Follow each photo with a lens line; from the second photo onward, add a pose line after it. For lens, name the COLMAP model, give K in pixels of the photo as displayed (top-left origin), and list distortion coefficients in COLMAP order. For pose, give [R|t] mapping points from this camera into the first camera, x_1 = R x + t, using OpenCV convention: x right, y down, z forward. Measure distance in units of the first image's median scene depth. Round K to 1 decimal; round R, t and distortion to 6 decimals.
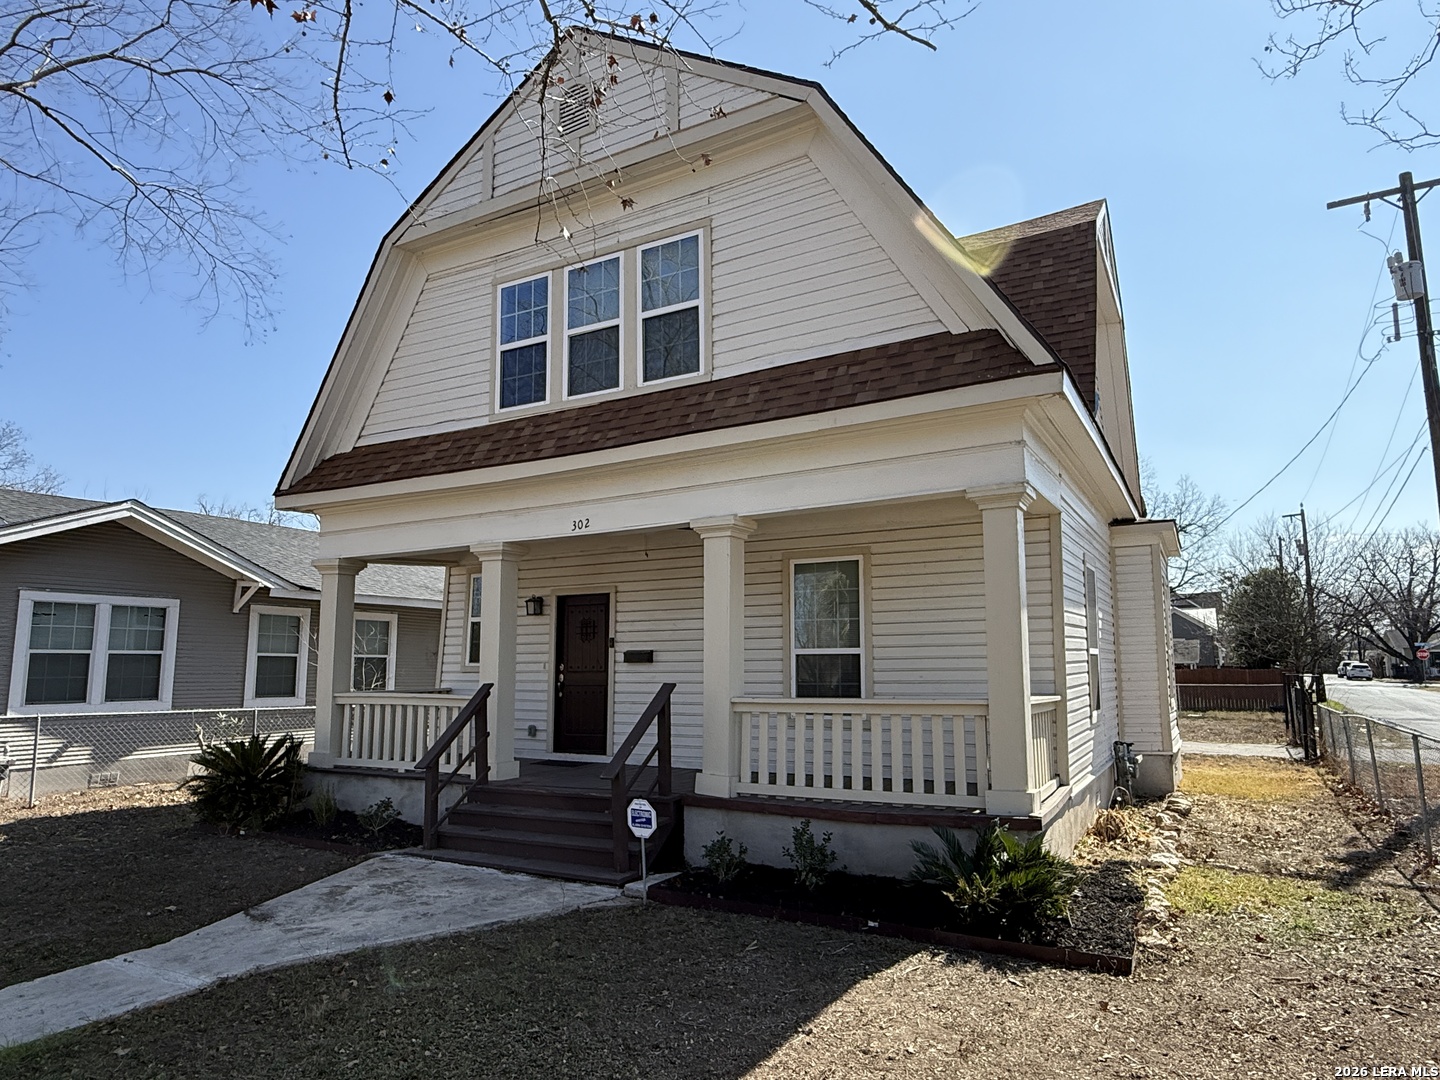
lens RADIAL K [[910.3, 0, 724.7], [0, 910.3, 539.5], [0, 0, 1]] dist [0.001511, 0.002923]
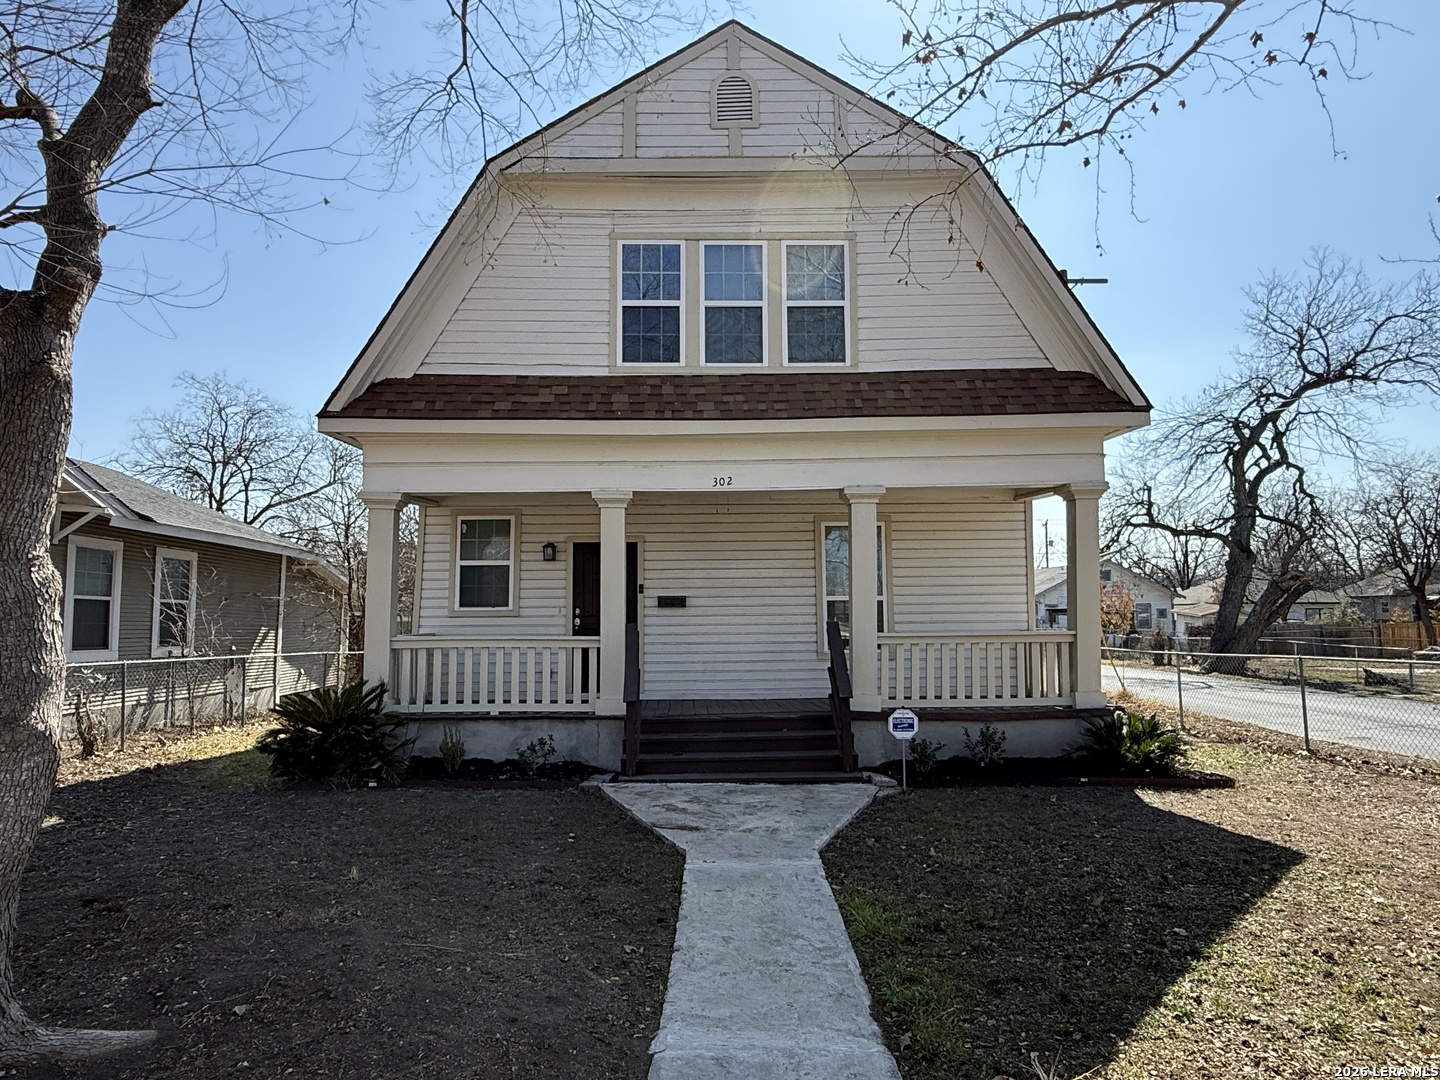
lens RADIAL K [[910.3, 0, 725.2], [0, 910.3, 544.5], [0, 0, 1]] dist [0.001511, 0.002923]
pose [[0.858178, 0.042195, 0.511615, -0.684976], [-0.068914, 0.997065, 0.033362, 0.021679], [-0.508705, -0.063888, 0.858567, 0.036004]]
